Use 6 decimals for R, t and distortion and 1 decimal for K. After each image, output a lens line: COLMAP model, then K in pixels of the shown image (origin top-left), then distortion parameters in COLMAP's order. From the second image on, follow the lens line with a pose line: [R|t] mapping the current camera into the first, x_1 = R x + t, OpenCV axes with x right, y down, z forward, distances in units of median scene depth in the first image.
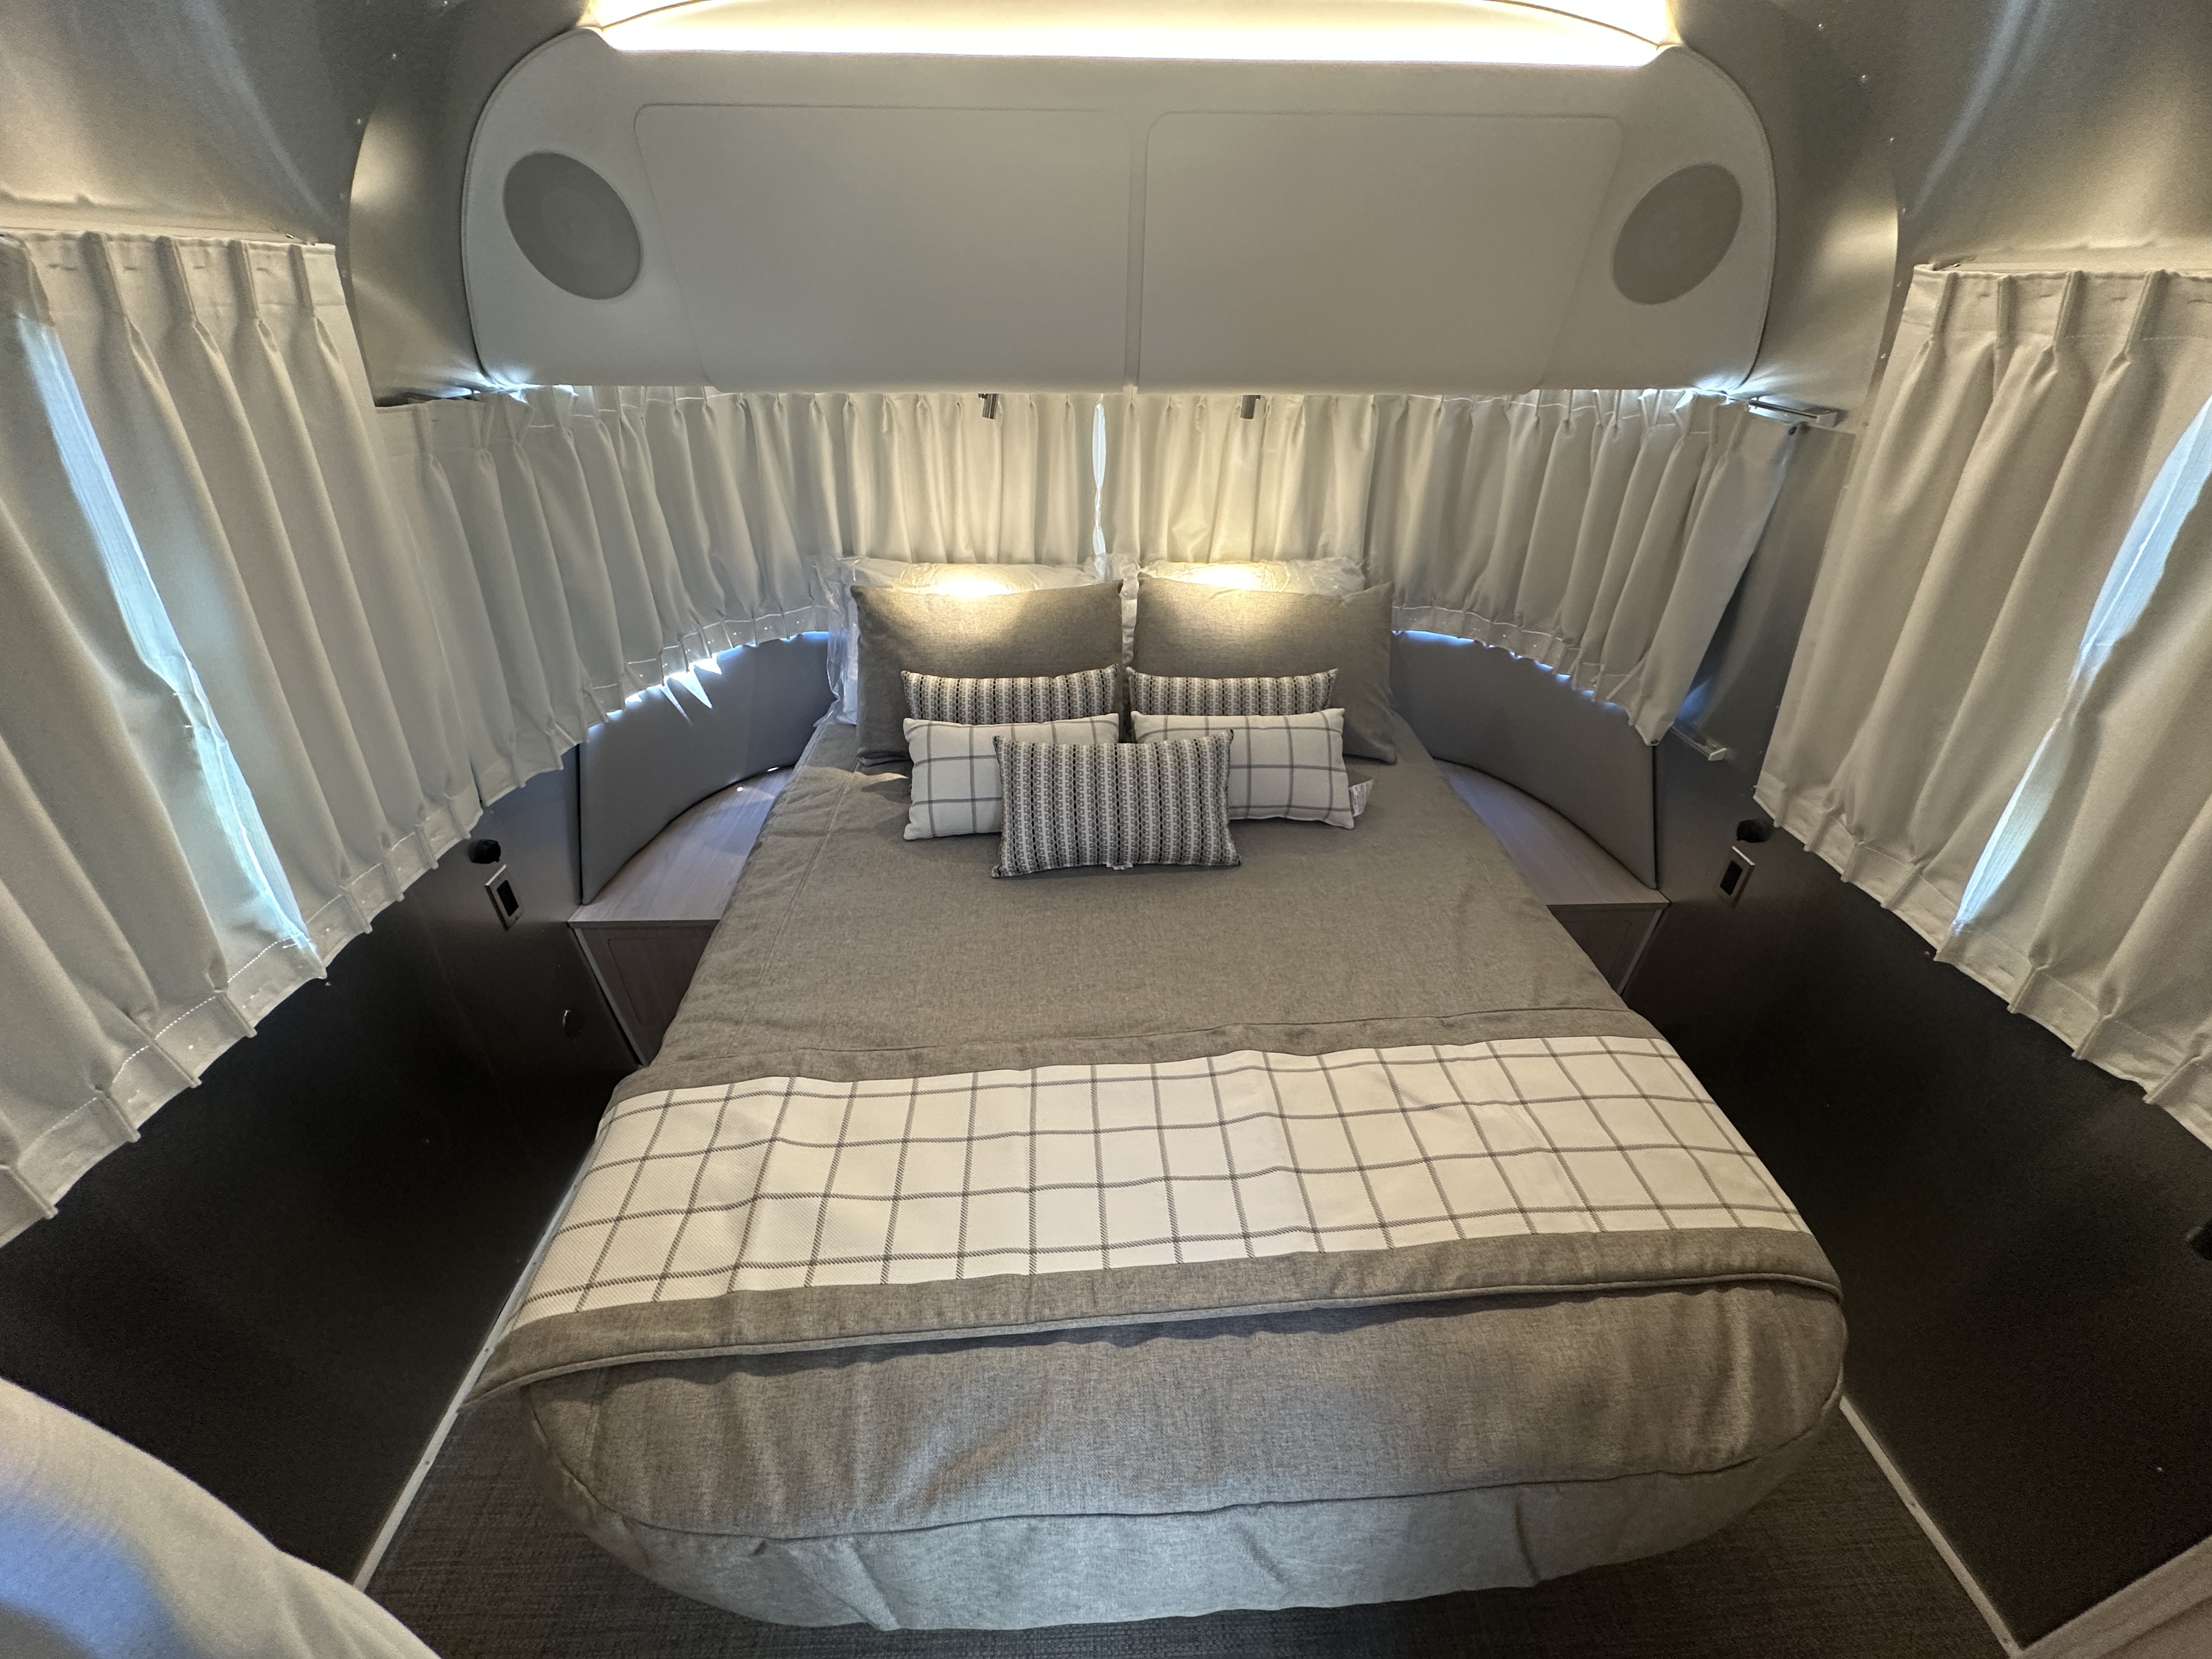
lens RADIAL K [[883.7, 0, 1107.8], [0, 883.7, 828.1], [0, 0, 1]] dist [-0.004482, 0.001295]
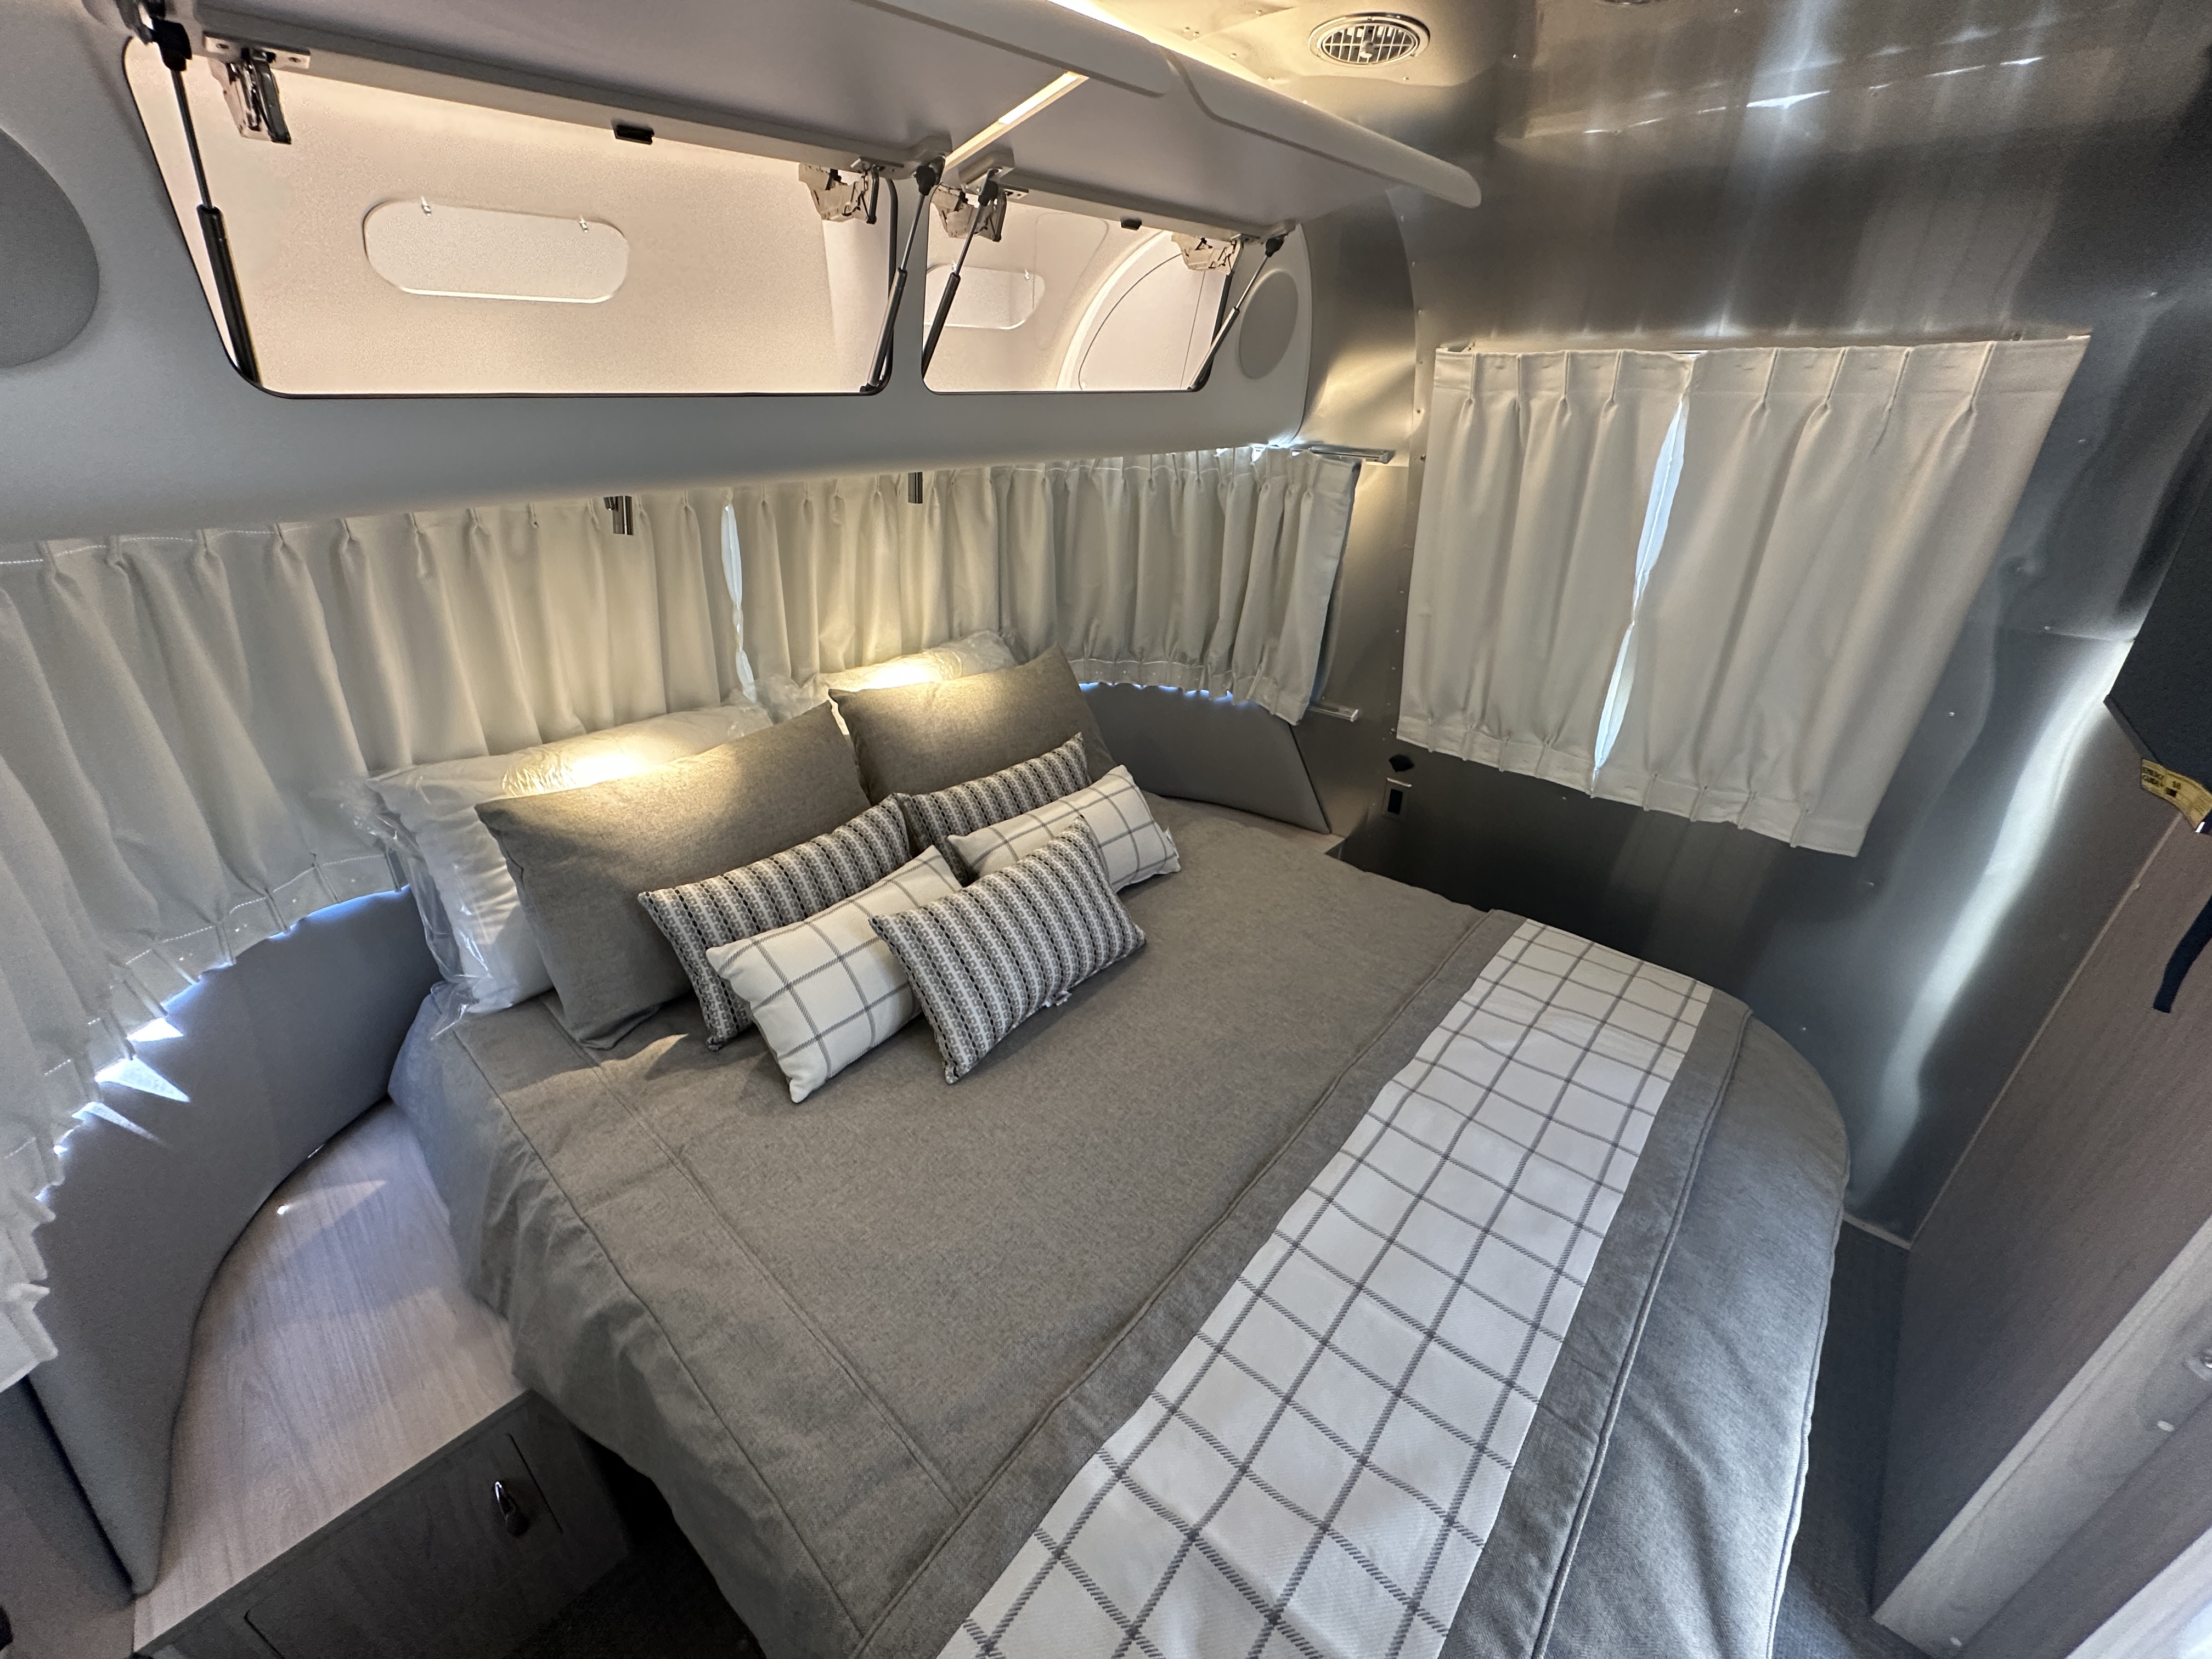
lens RADIAL K [[883.7, 0, 1107.8], [0, 883.7, 828.1], [0, 0, 1]] dist [-0.004482, 0.001295]
pose [[0.705064, -0.322558, 0.631539, -0.391907], [0.375748, 0.925202, 0.053052, -0.123918], [-0.601413, 0.199895, 0.773527, 0.233479]]
